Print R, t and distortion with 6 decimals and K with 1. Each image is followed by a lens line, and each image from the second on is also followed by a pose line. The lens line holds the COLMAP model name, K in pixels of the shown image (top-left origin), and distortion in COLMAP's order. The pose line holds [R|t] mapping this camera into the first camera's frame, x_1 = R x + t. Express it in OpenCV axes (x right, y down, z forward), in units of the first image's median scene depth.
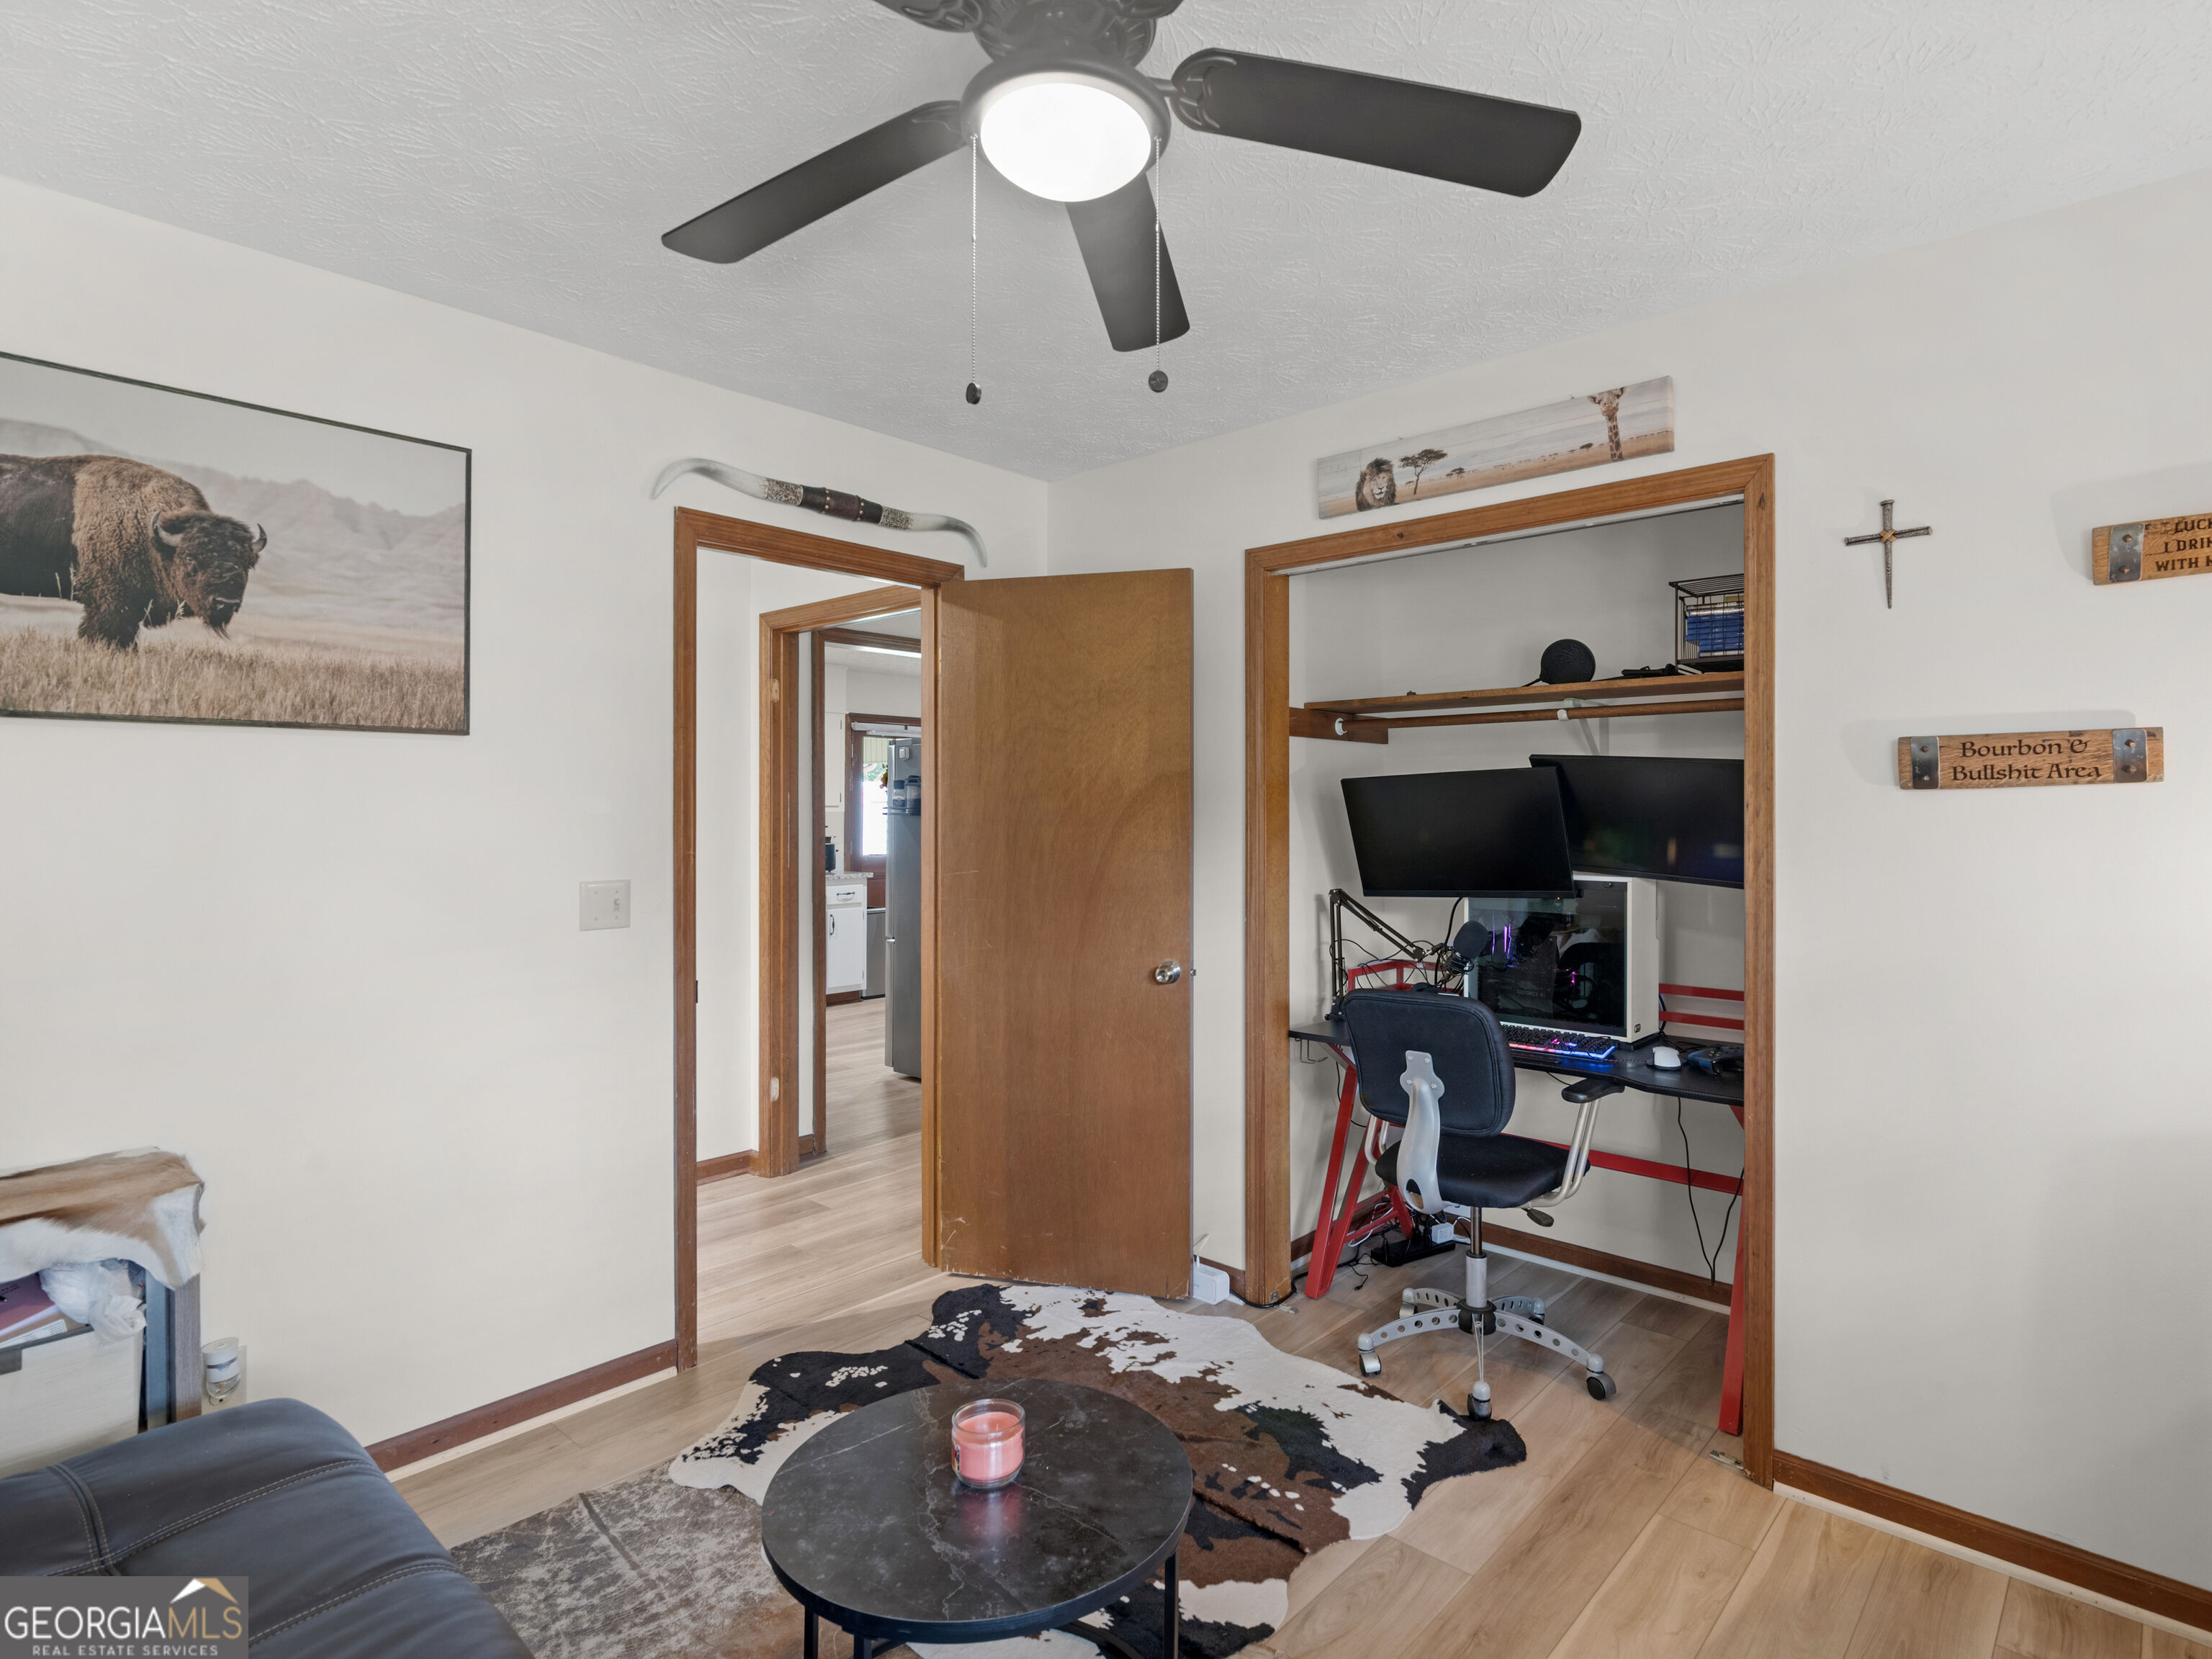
lens RADIAL K [[1164.1, 0, 1175.1], [0, 1164.1, 814.7], [0, 0, 1]] dist [0.004642, -0.000202]
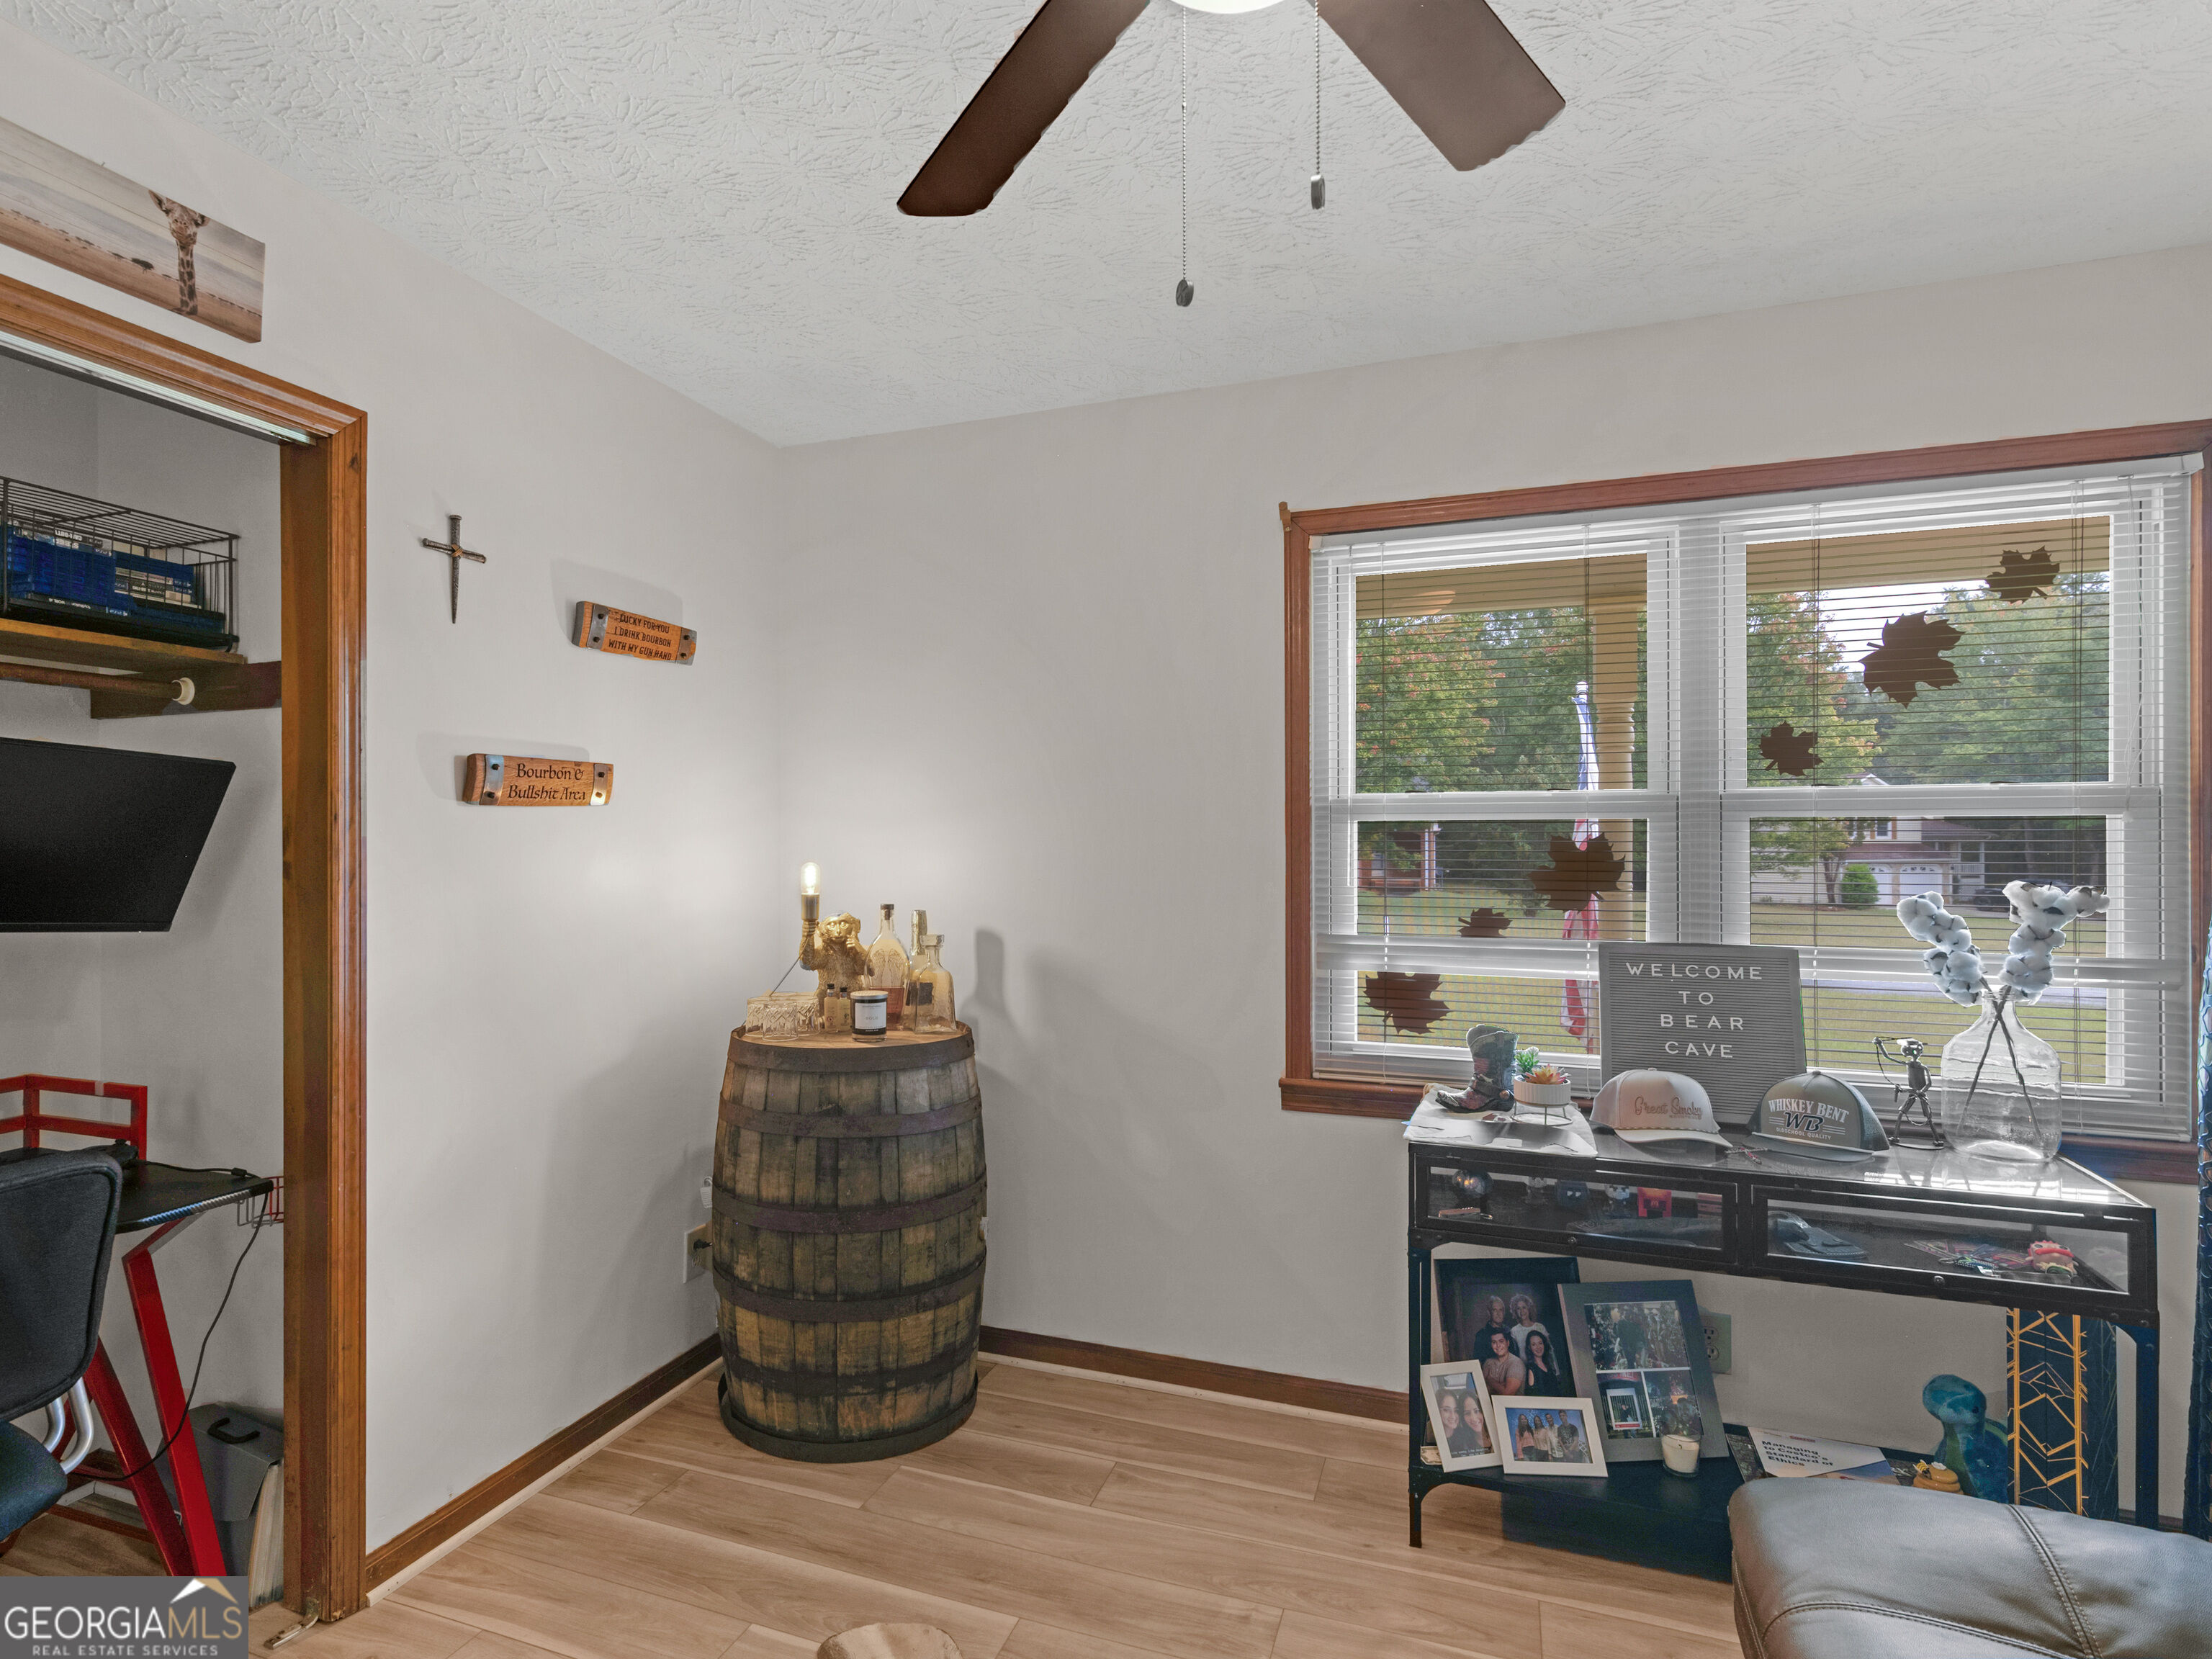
lens RADIAL K [[1090.5, 0, 1104.1], [0, 1090.5, 835.5], [0, 0, 1]] dist [0.000605, -0.001528]
pose [[-0.340905, 0.000433, 0.940098, -0.455560], [0.001360, 0.999999, 0.000033, 0.006025], [-0.940097, 0.001290, -0.340905, 0.788611]]
